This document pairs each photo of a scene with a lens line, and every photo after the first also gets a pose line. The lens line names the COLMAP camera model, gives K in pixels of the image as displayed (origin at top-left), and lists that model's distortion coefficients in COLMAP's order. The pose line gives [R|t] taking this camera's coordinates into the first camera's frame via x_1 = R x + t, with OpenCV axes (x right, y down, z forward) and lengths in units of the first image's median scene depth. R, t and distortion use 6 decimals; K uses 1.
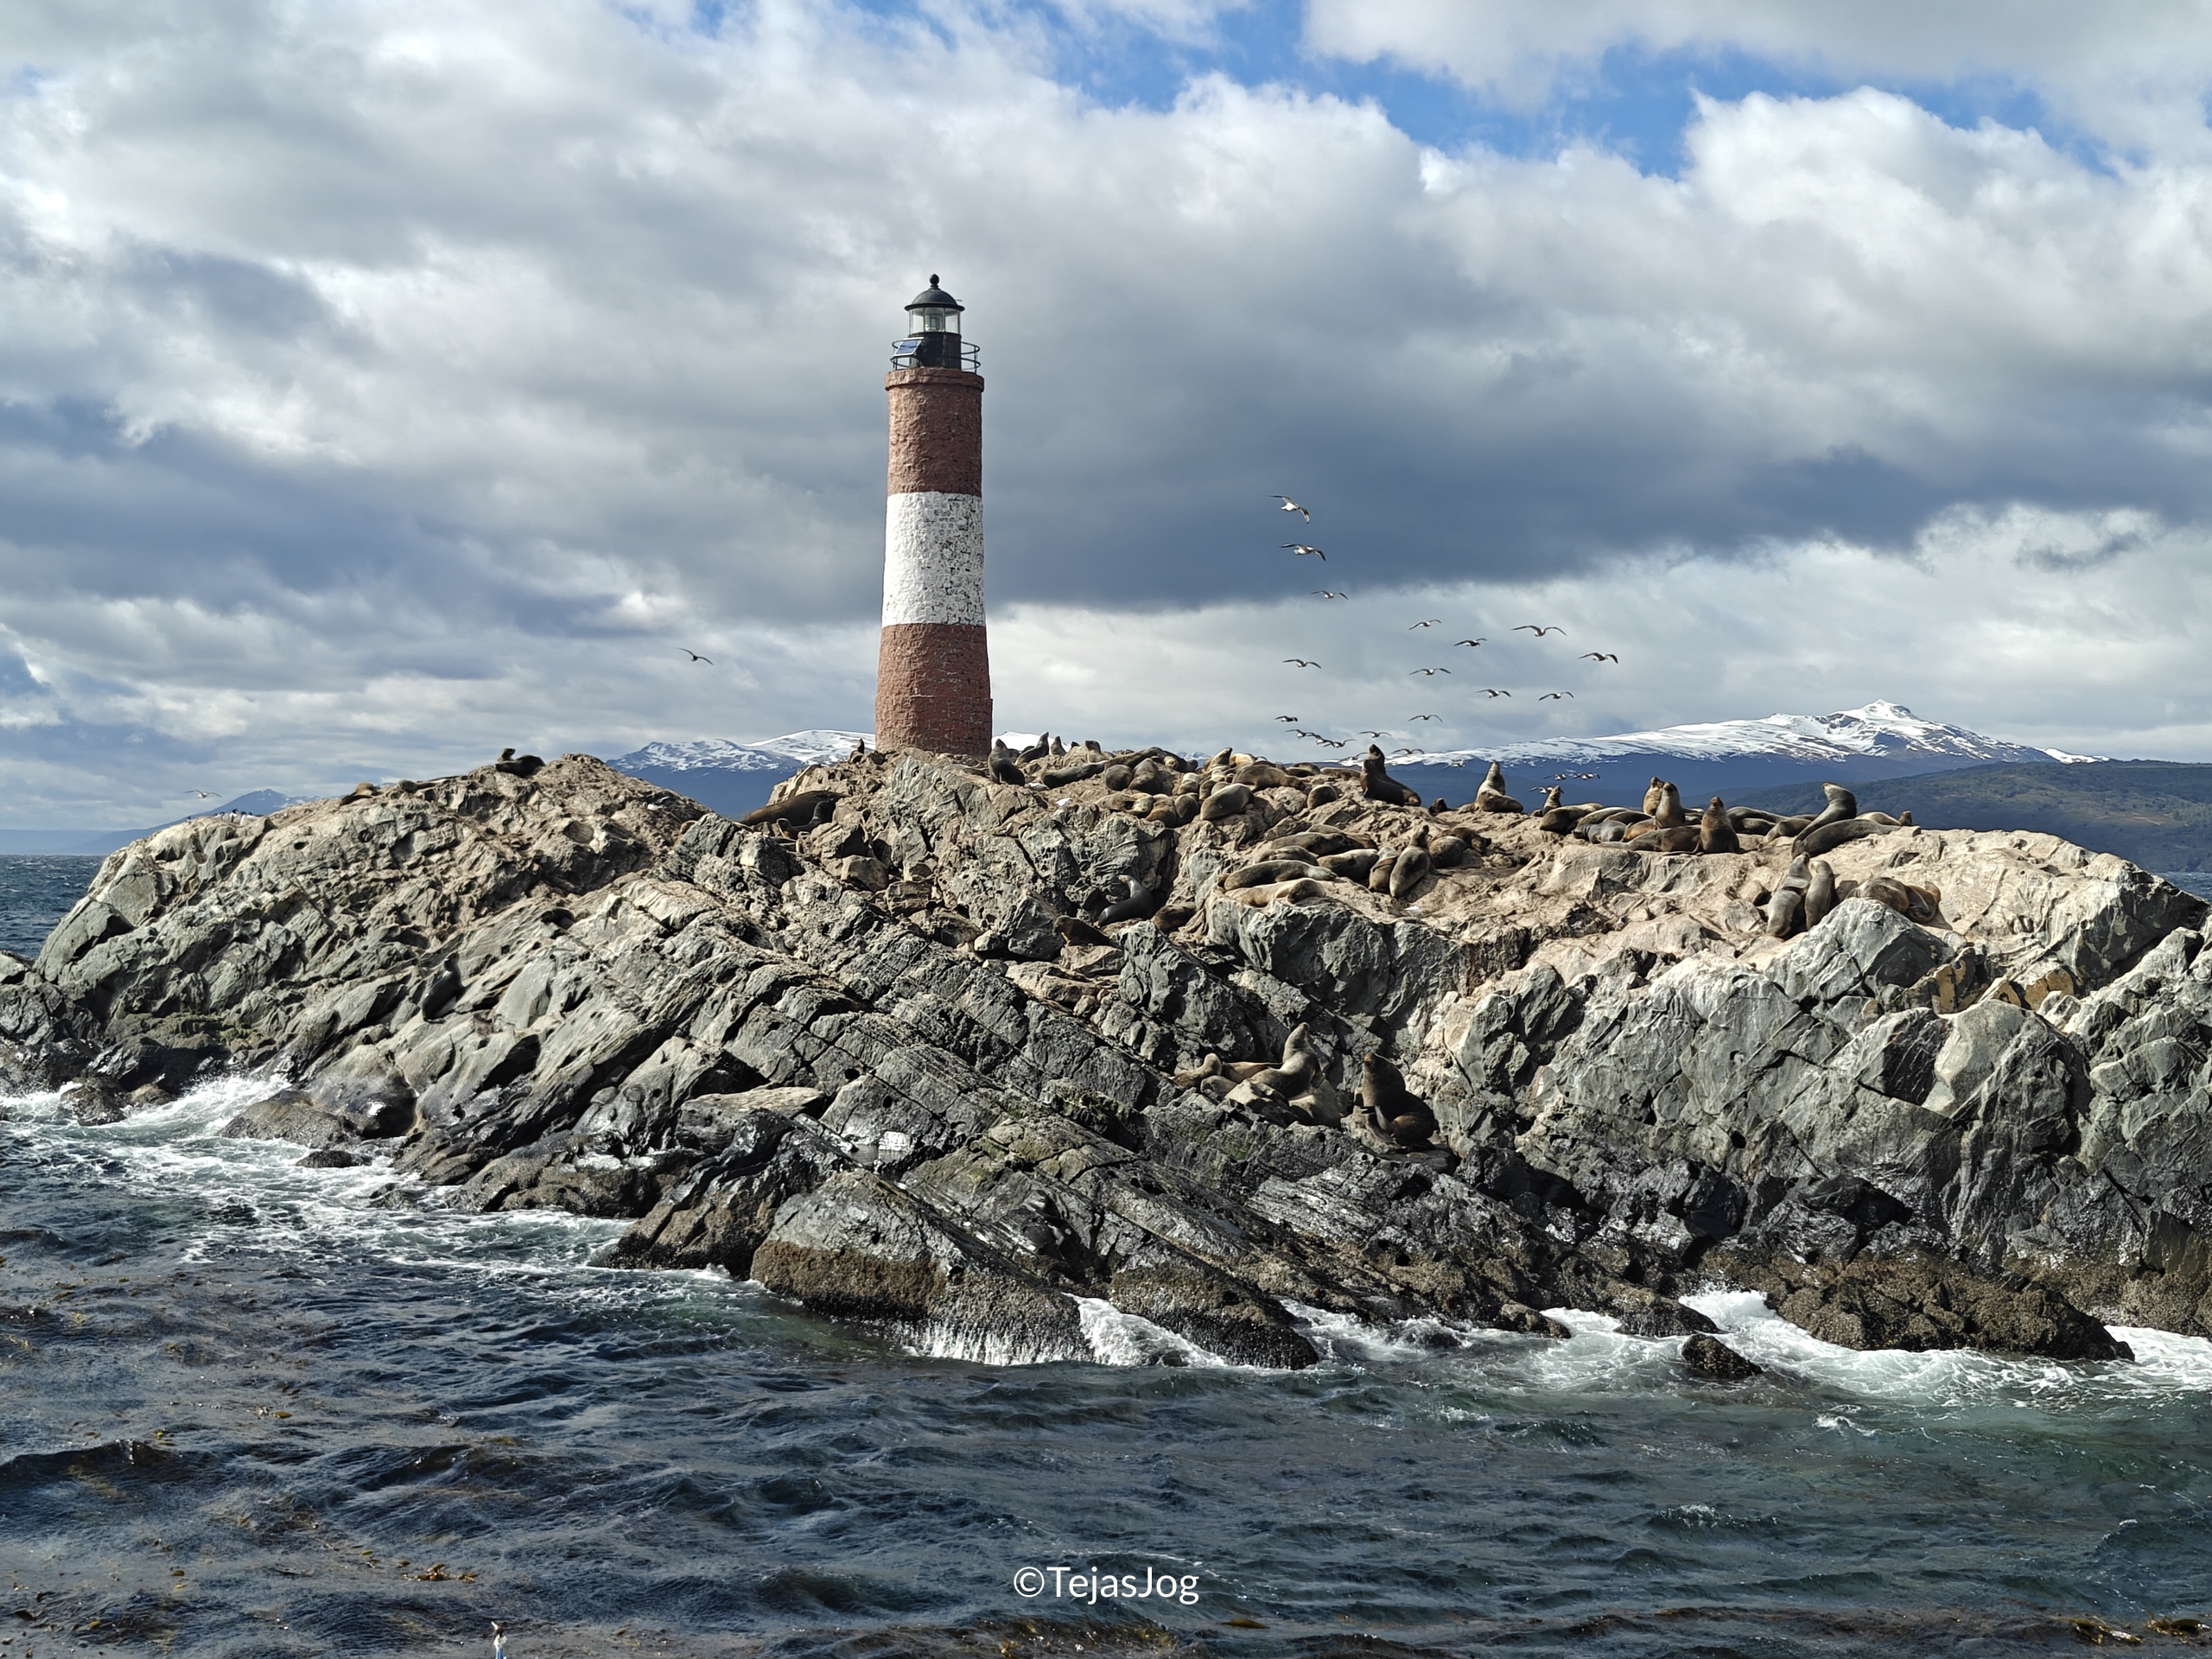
lens RADIAL K [[3058.0, 0, 1105.3], [0, 3058.0, 884.7], [0, 0, 1]] dist [0.227287, -1.196157]
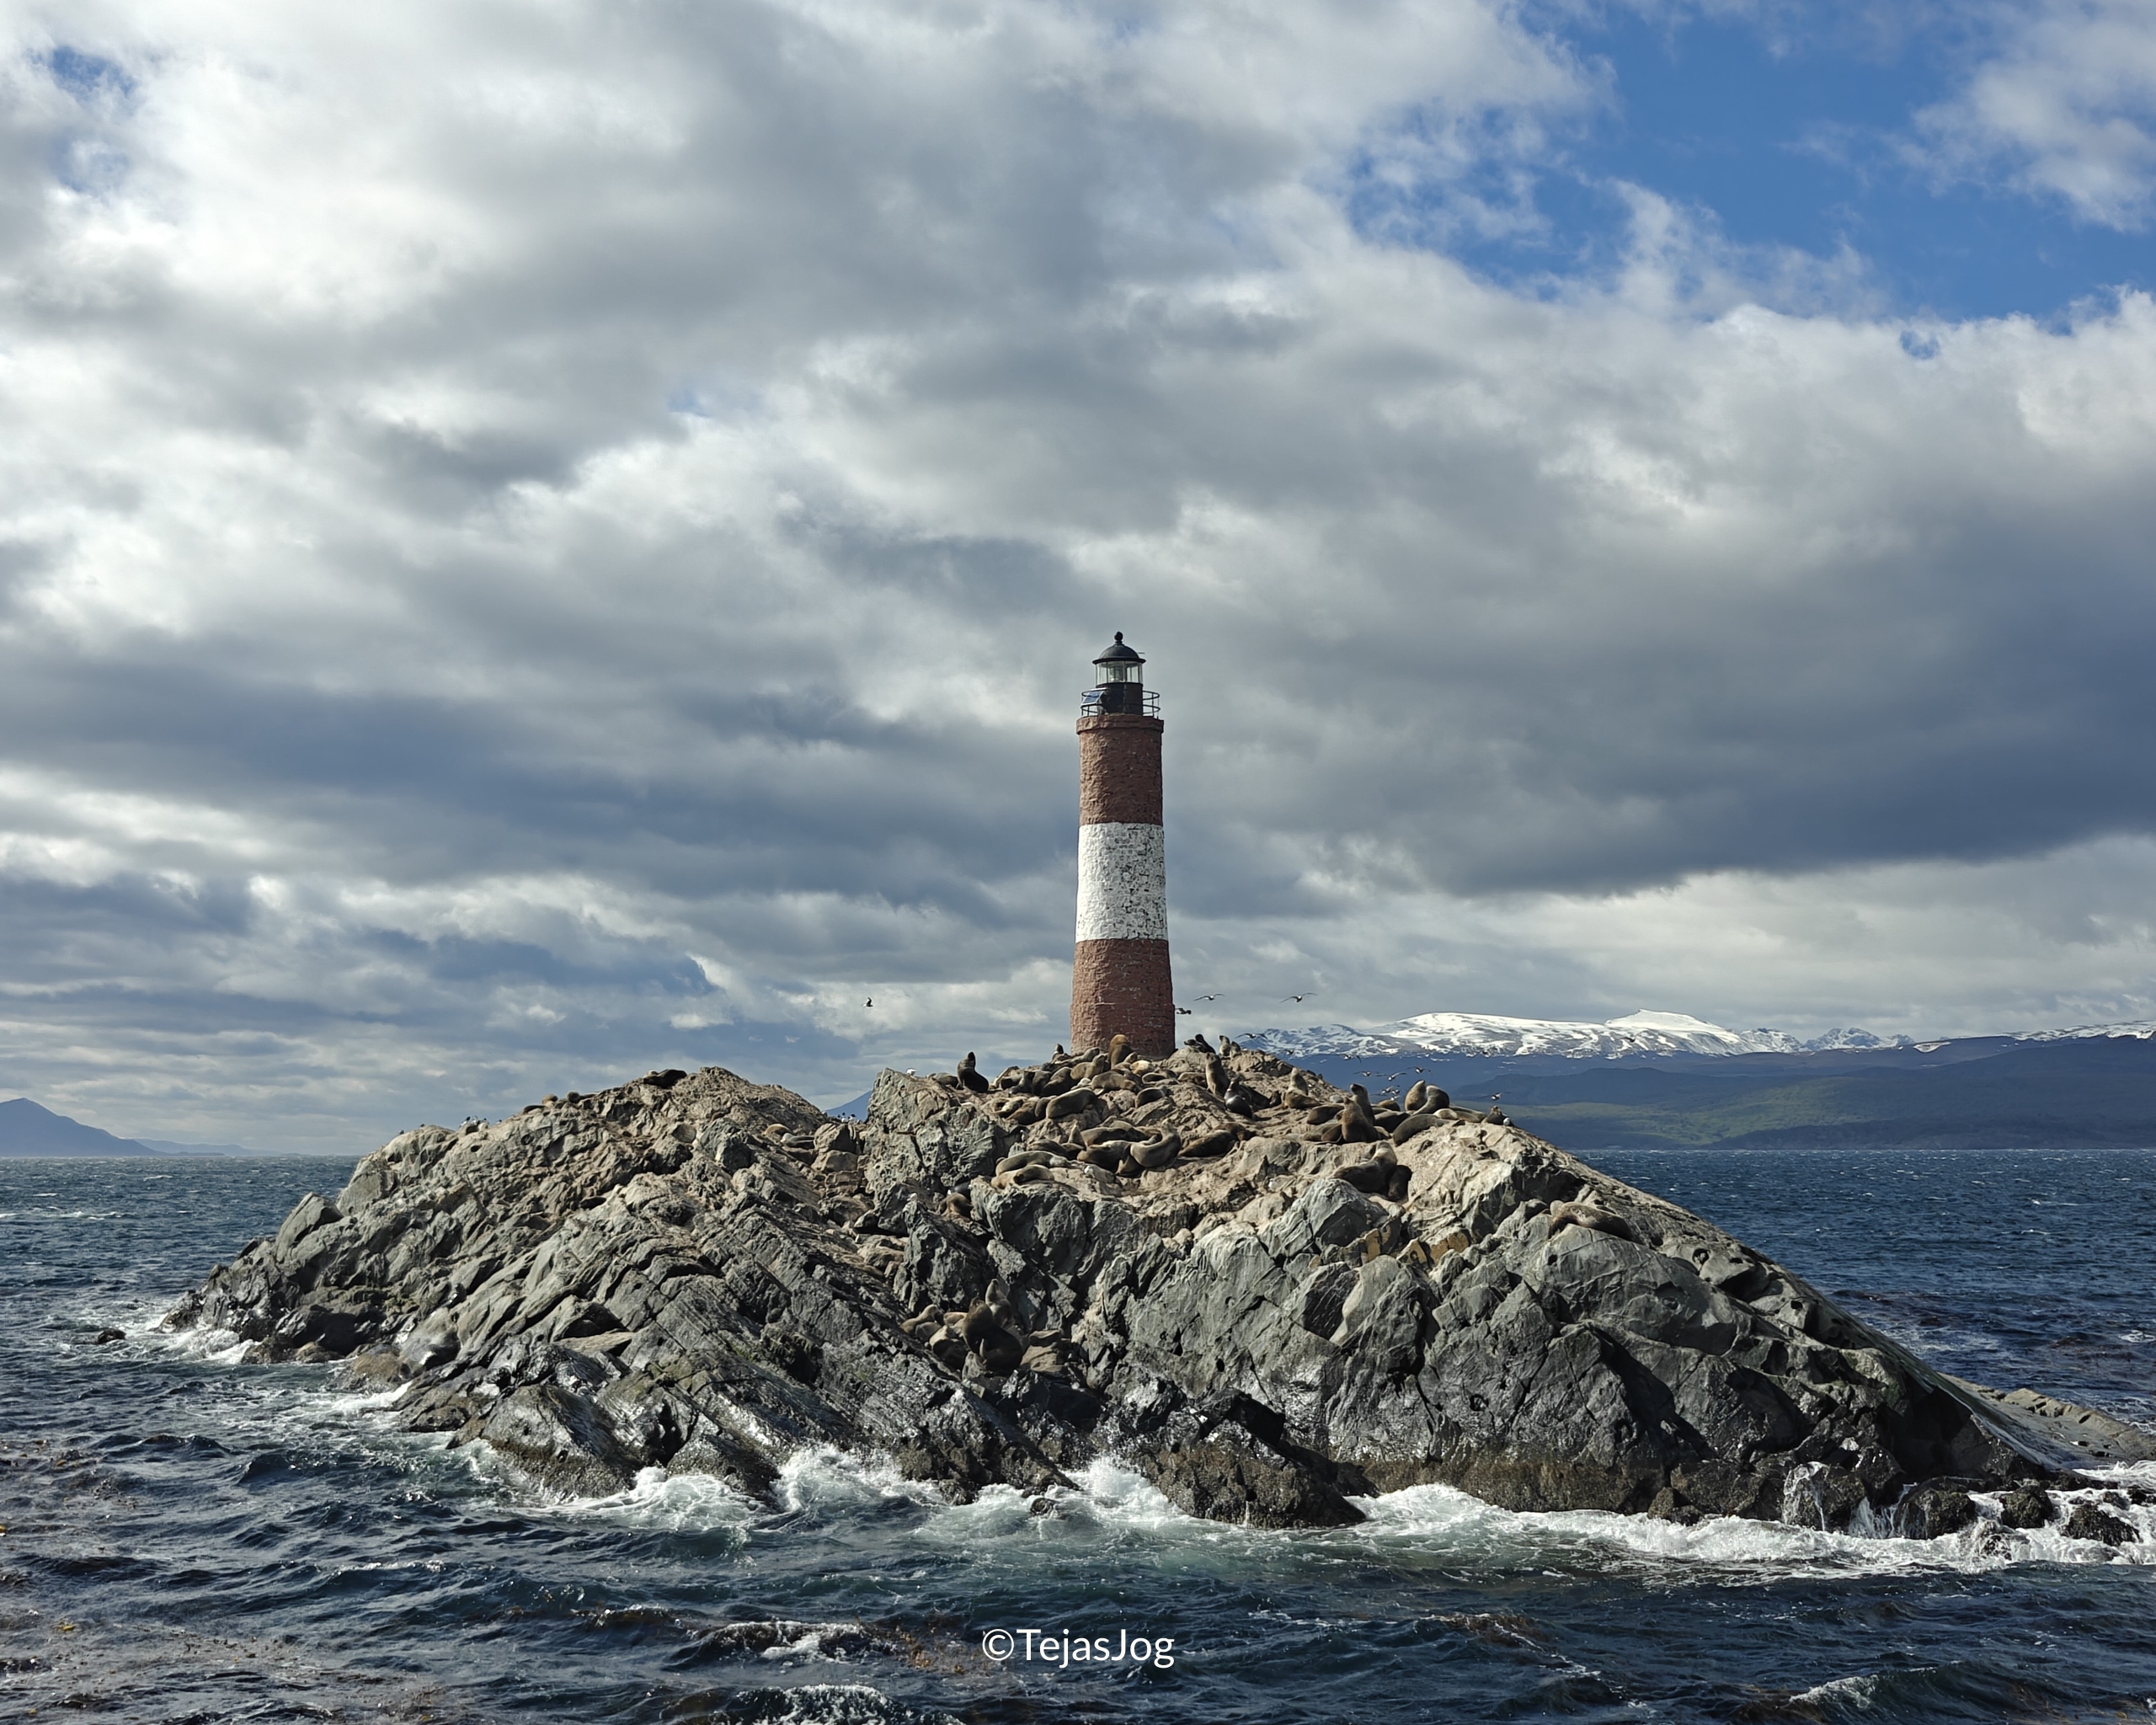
lens RADIAL K [[3198.4, 0, 1027.2], [0, 3198.4, 869.1], [0, 0, 1]] dist [0.239992, -1.457323]
pose [[0.973517, -0.032023, -0.226361, 0.314002], [0.010377, 0.995310, -0.096174, 0.002711], [0.228380, 0.091278, 0.969284, -0.253116]]
